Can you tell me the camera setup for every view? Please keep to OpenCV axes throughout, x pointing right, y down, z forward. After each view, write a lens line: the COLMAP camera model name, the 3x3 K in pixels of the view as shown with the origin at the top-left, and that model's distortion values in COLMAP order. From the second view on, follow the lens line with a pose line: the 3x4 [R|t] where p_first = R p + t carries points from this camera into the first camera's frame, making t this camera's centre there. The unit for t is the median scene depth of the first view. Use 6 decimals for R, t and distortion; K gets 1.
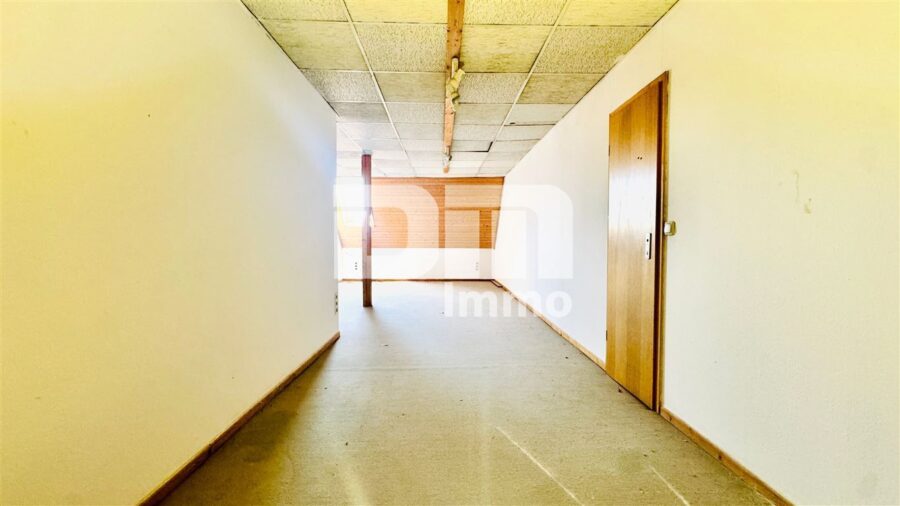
lens RADIAL K [[357.3, 0, 449.3], [0, 357.3, 250.9], [0, 0, 1]] dist [0.000817, 0.000033]
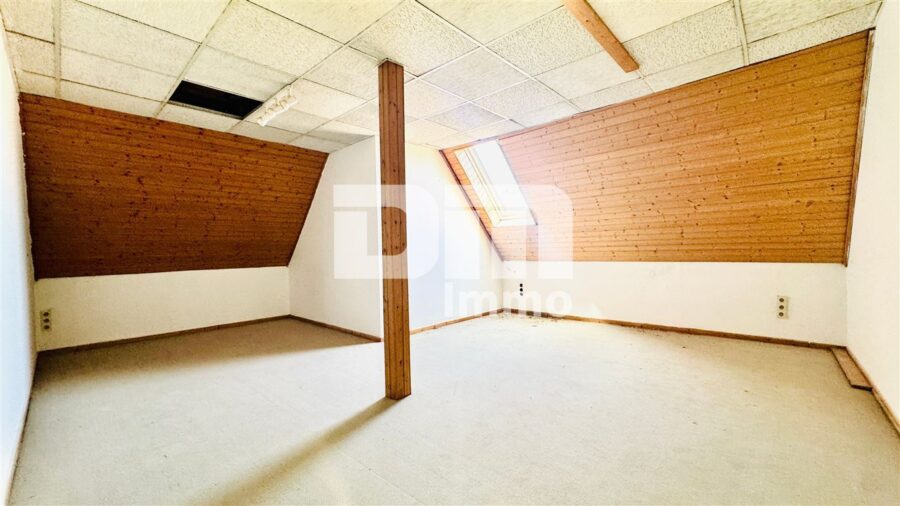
lens RADIAL K [[357.3, 0, 449.1], [0, 357.3, 251.4], [0, 0, 1]] dist [0.000817, 0.000033]
pose [[0.715477, -0.018967, -0.698379, 0.101638], [-0.001023, 0.999602, -0.028196, -0.007874], [0.698636, 0.020888, 0.715173, 0.504569]]
